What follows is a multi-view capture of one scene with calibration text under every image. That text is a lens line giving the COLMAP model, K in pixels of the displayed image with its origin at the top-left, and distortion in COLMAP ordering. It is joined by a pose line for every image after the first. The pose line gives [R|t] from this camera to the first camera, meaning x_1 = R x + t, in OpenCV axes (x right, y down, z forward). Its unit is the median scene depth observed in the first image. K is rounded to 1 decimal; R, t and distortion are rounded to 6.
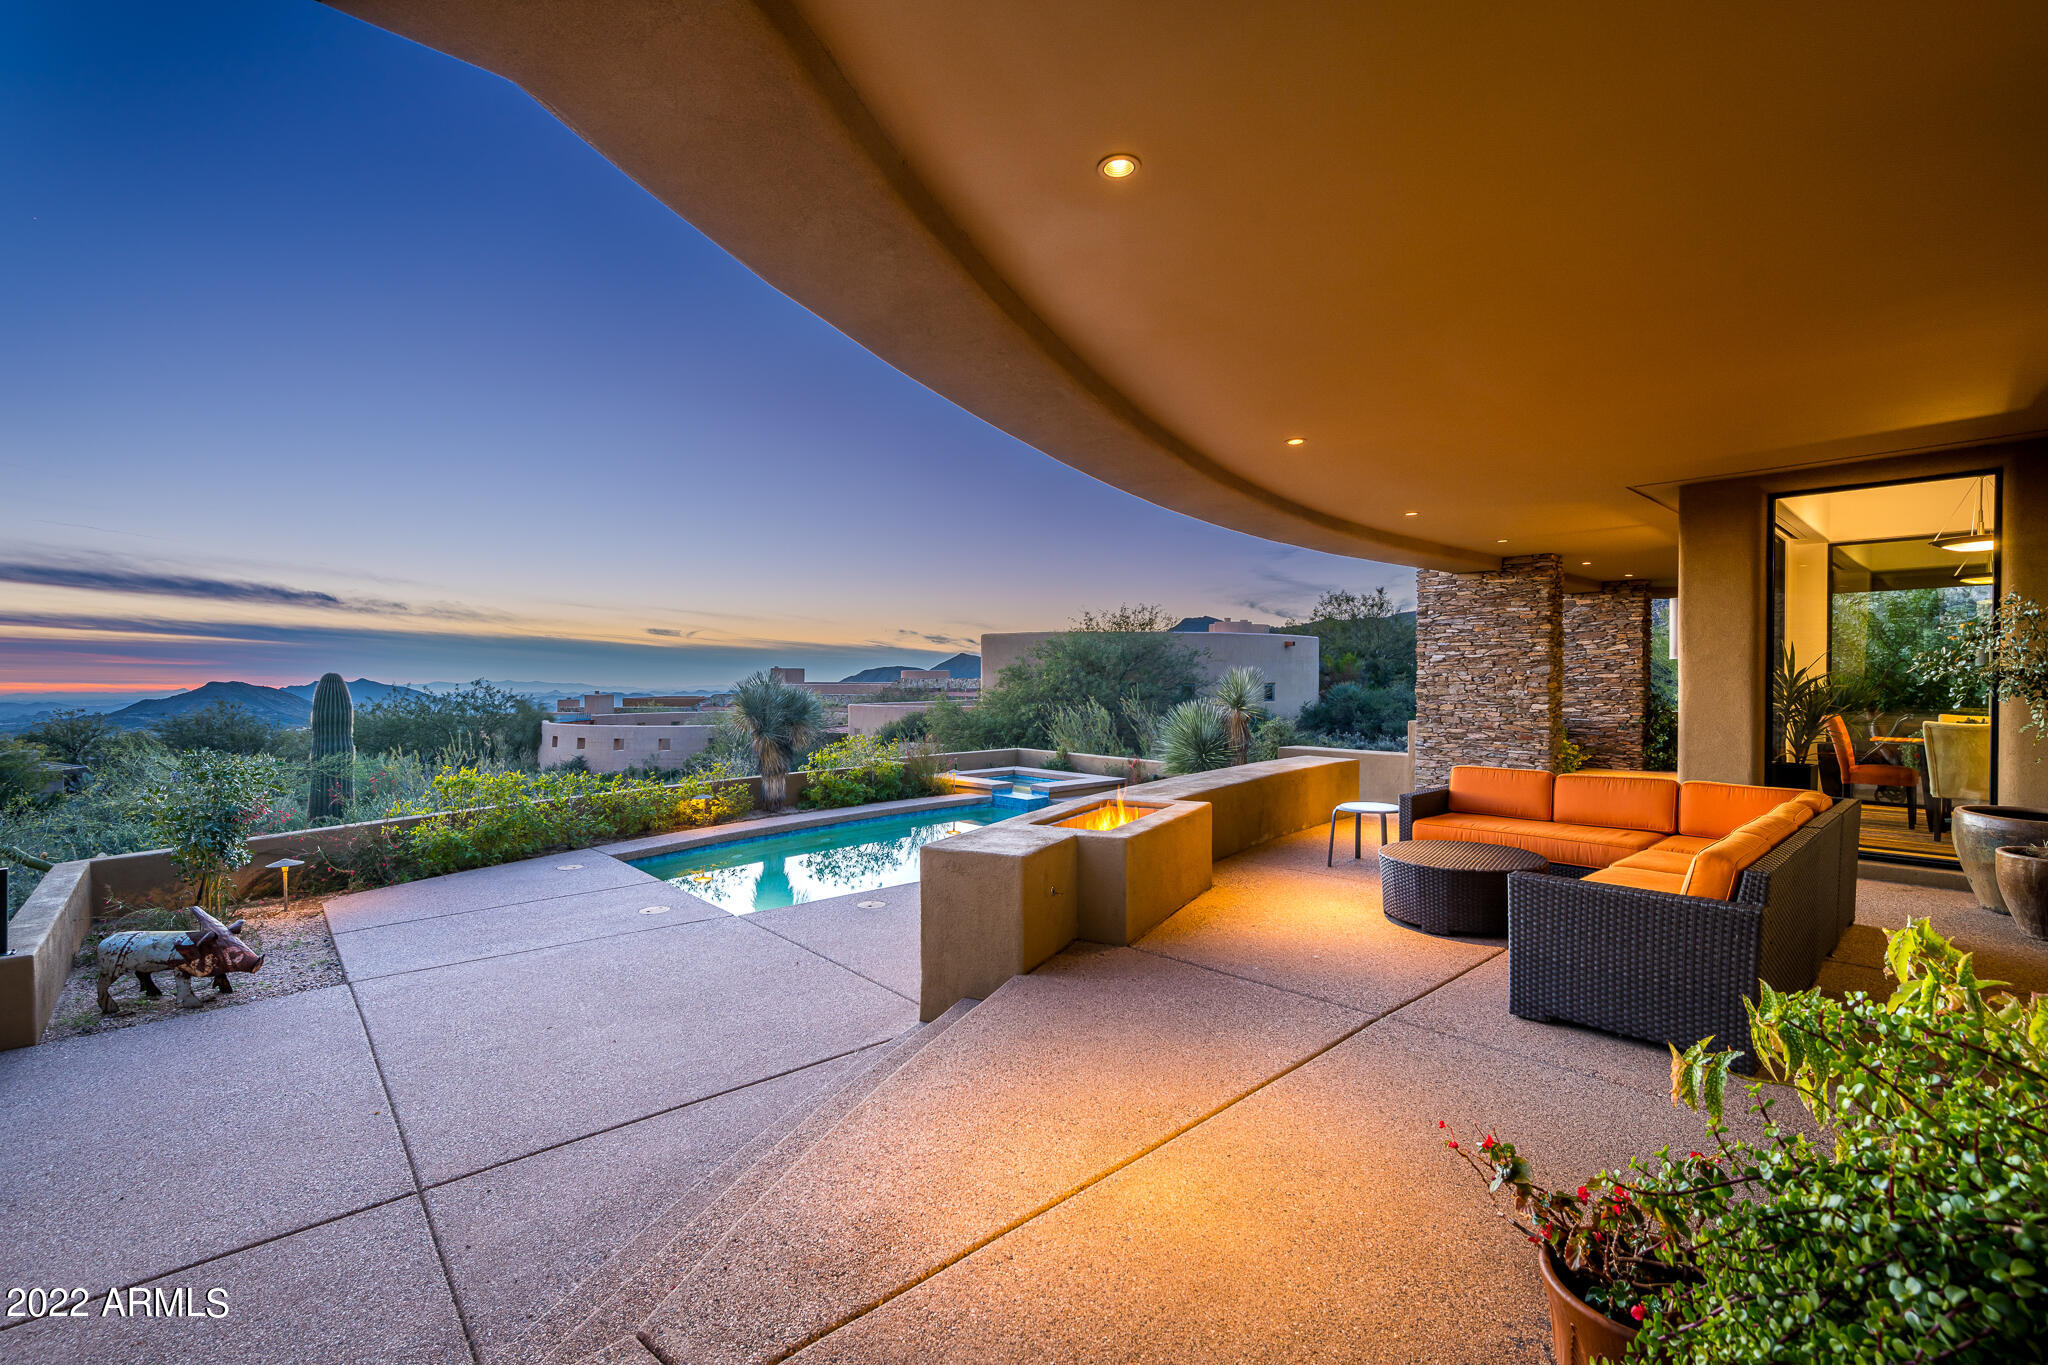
lens RADIAL K [[892.5, 0, 1024.0], [0, 892.5, 682.5], [0, 0, 1]] dist [0.002203, -0.000526]
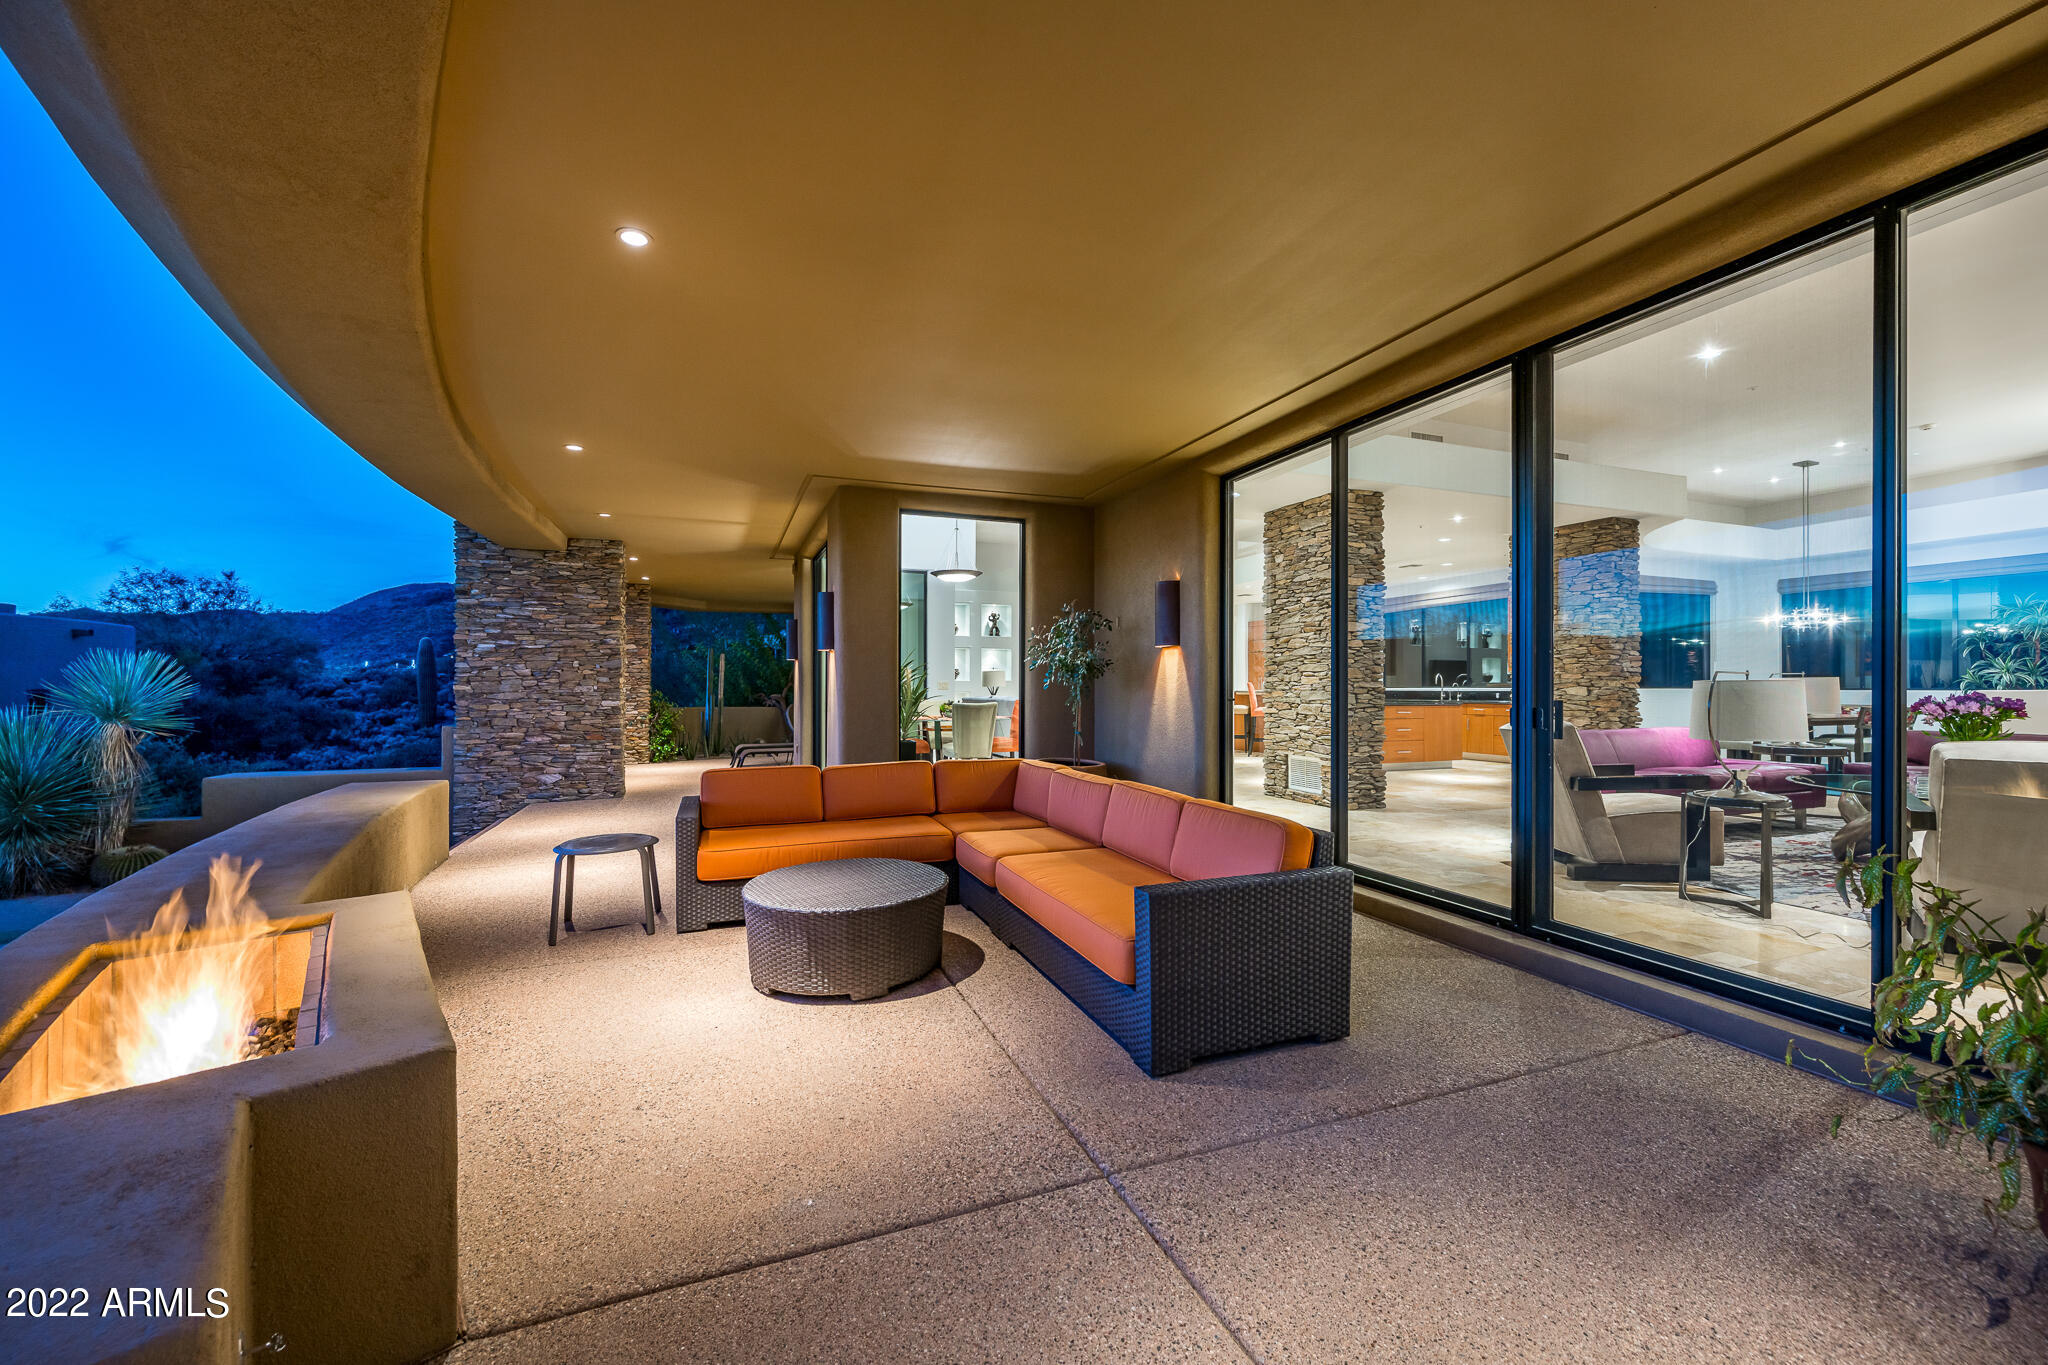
lens RADIAL K [[805.9, 0, 1024.0], [0, 805.9, 682.5], [0, 0, 1]] dist [-0.001933, -0.000329]
pose [[0.369201, 0.002489, 0.929346, -0.042120], [0.006967, 0.999961, -0.005446, 0.012045], [-0.929323, 0.008485, 0.369170, 0.264948]]
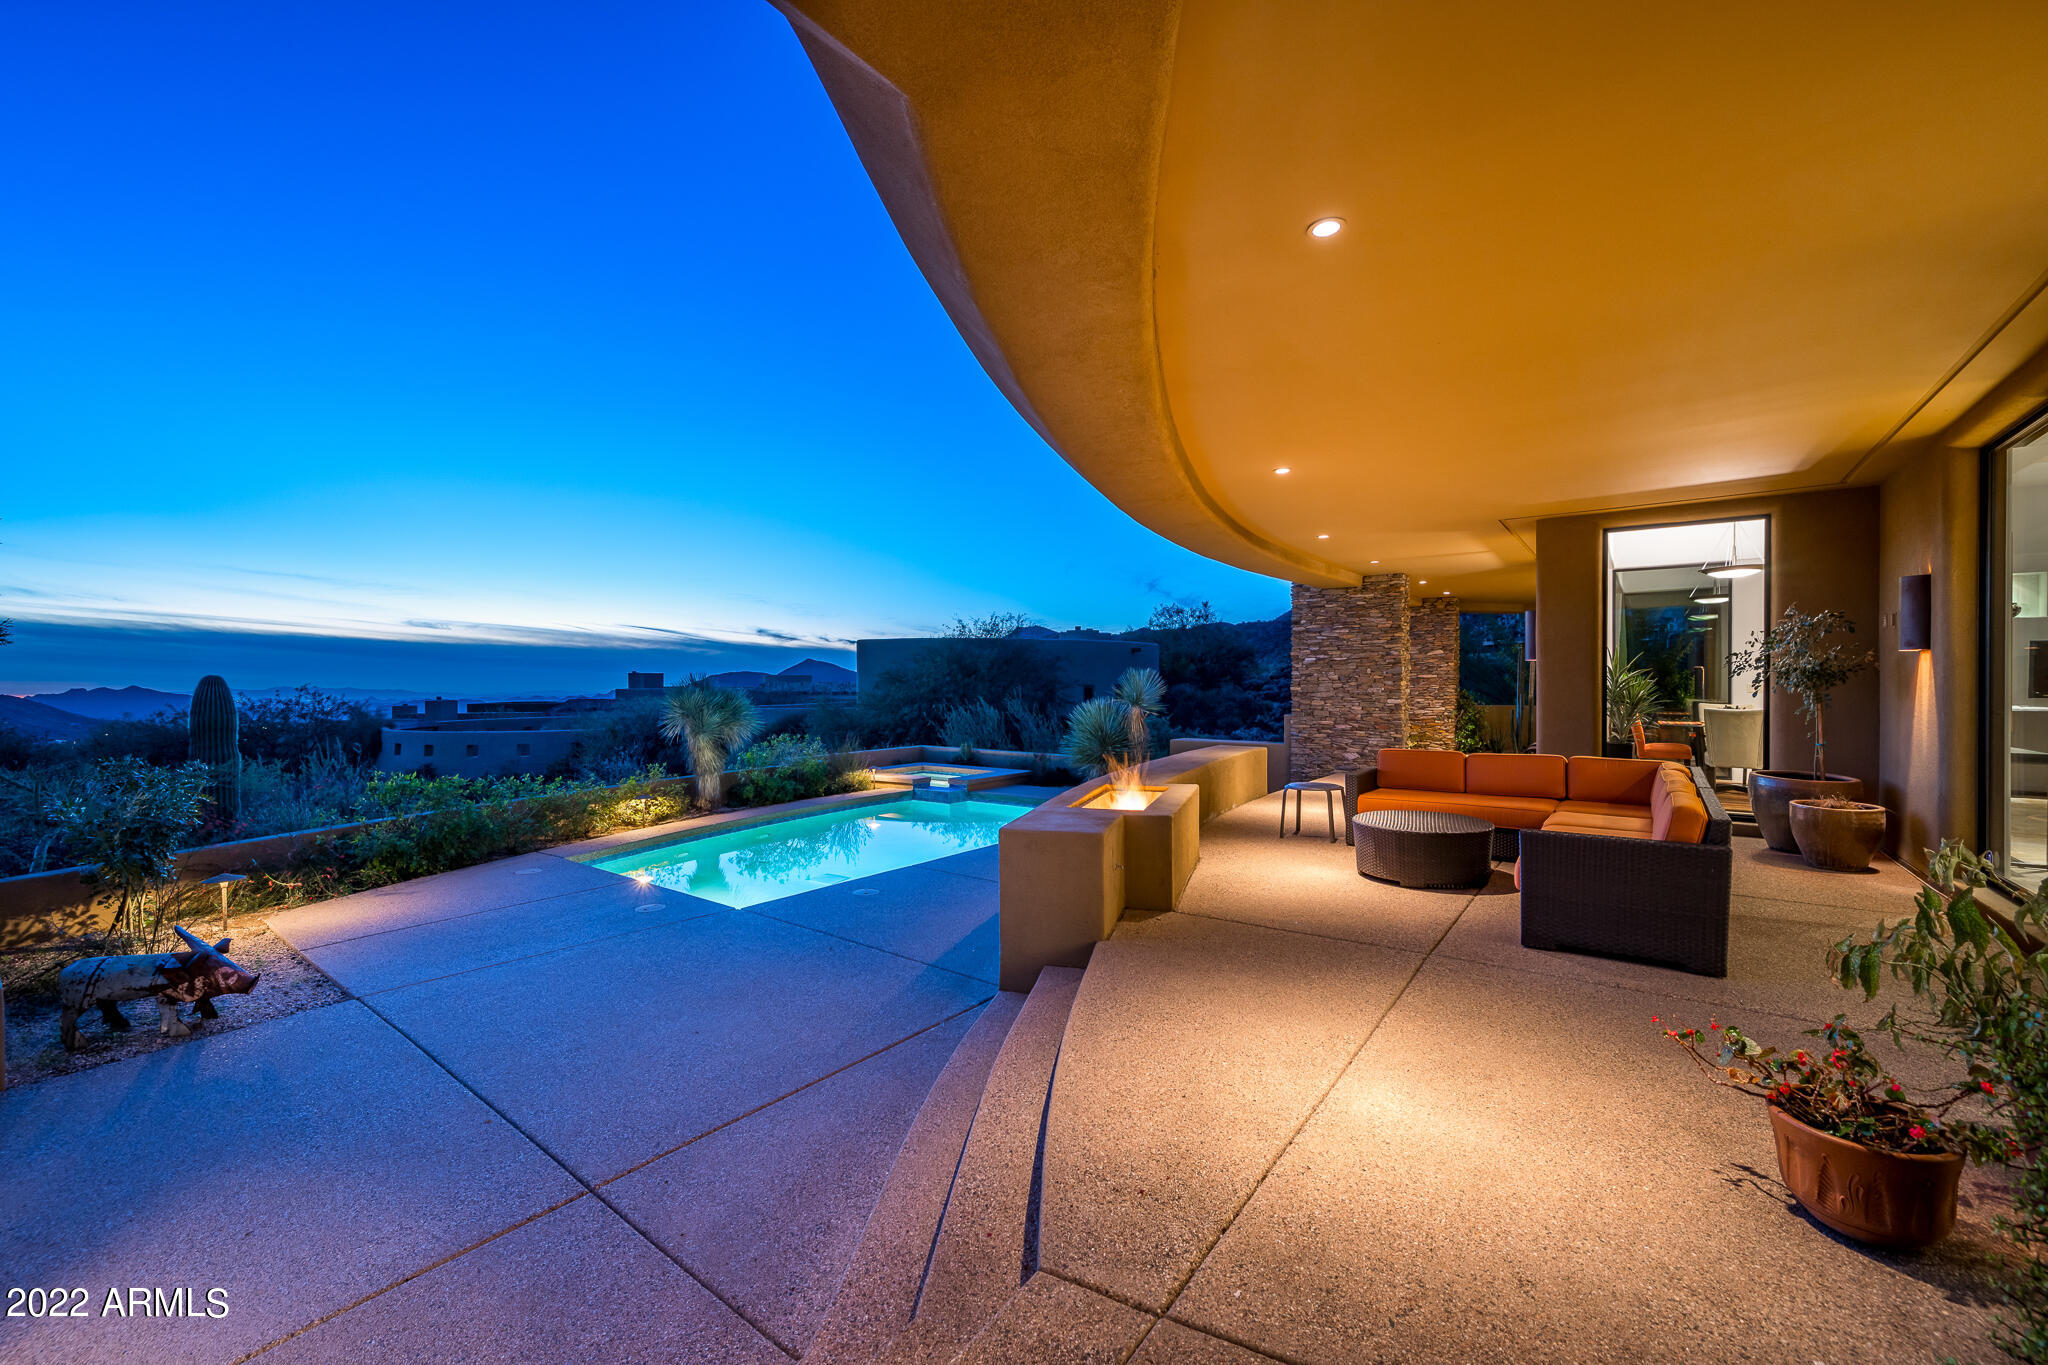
lens RADIAL K [[826.7, 0, 1024.0], [0, 826.7, 682.5], [0, 0, 1]] dist [0.000057, 0.000044]
pose [[0.982853, -0.003557, 0.184356, -0.104606], [0.004399, 0.999982, -0.004161, 0.004128], [-0.184338, 0.004901, 0.982851, 0.003654]]
